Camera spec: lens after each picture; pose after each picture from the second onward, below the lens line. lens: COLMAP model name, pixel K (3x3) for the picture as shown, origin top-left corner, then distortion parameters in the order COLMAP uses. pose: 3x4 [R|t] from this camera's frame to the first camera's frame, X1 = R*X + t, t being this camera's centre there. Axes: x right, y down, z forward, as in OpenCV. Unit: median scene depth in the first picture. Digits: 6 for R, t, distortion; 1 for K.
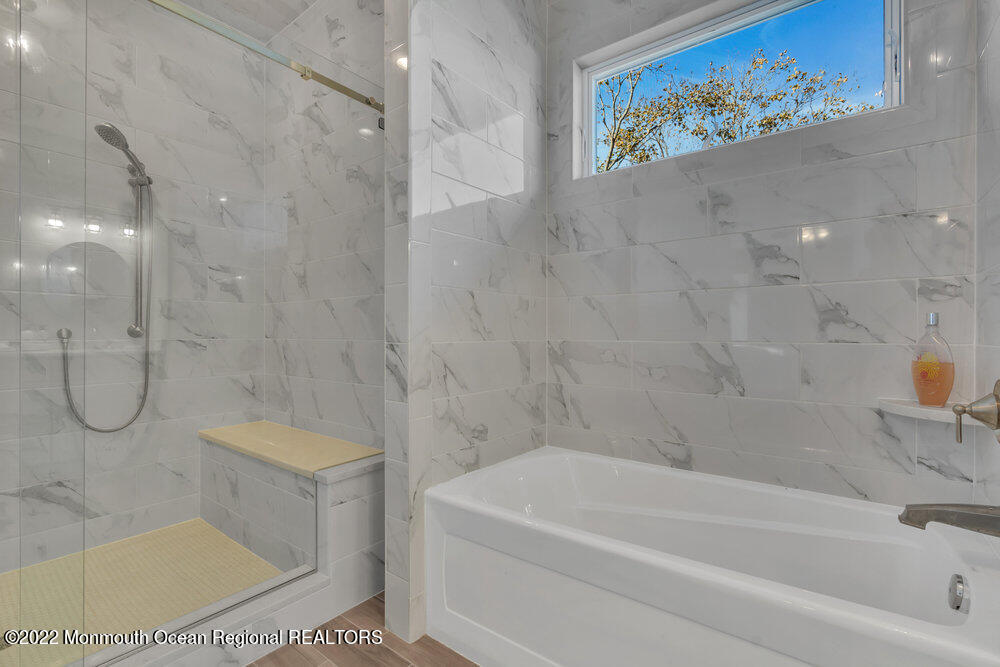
lens RADIAL K [[451.3, 0, 502.1], [0, 451.3, 332.0], [0, 0, 1]] dist [-0.008251, 0.001629]
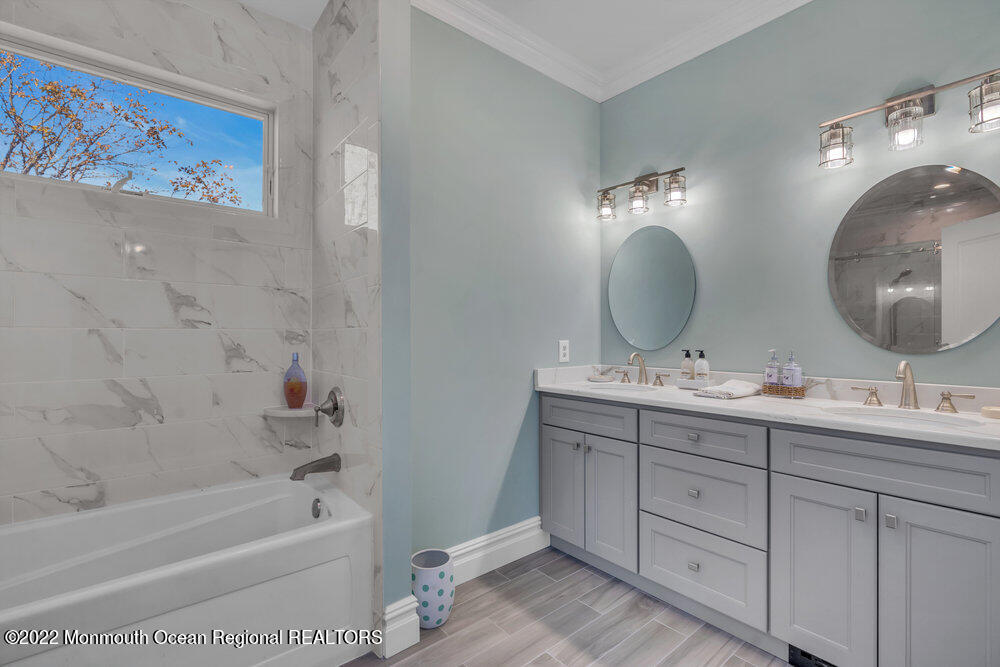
lens RADIAL K [[451.3, 0, 501.5], [0, 451.3, 334.6], [0, 0, 1]] dist [-0.008251, 0.001629]
pose [[0.232173, -0.000015, 0.972675, -0.415006], [0.001490, 0.999999, -0.000340, -0.090078], [-0.972673, 0.001528, 0.232173, -0.117931]]
